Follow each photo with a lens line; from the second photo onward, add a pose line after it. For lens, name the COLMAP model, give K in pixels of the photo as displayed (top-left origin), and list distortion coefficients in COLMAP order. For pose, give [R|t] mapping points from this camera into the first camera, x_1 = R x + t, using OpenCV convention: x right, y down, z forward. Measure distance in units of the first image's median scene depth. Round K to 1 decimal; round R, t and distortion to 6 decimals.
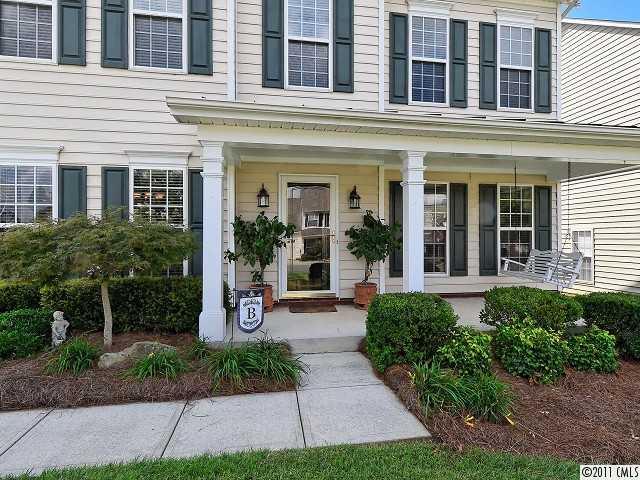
lens RADIAL K [[323.9, 0, 320.0], [0, 323.9, 240.0], [0, 0, 1]] dist [-0.000431, -0.001083]
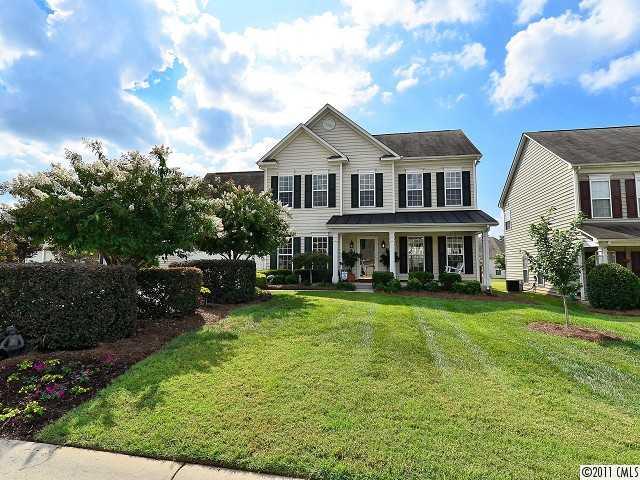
lens RADIAL K [[323.9, 0, 320.0], [0, 323.9, 240.0], [0, 0, 1]] dist [-0.000431, -0.001083]
pose [[0.925785, -0.019135, -0.377566, 0.703485], [-0.003453, 0.998249, -0.059059, 0.003462], [0.378035, 0.055980, 0.924097, -1.934852]]
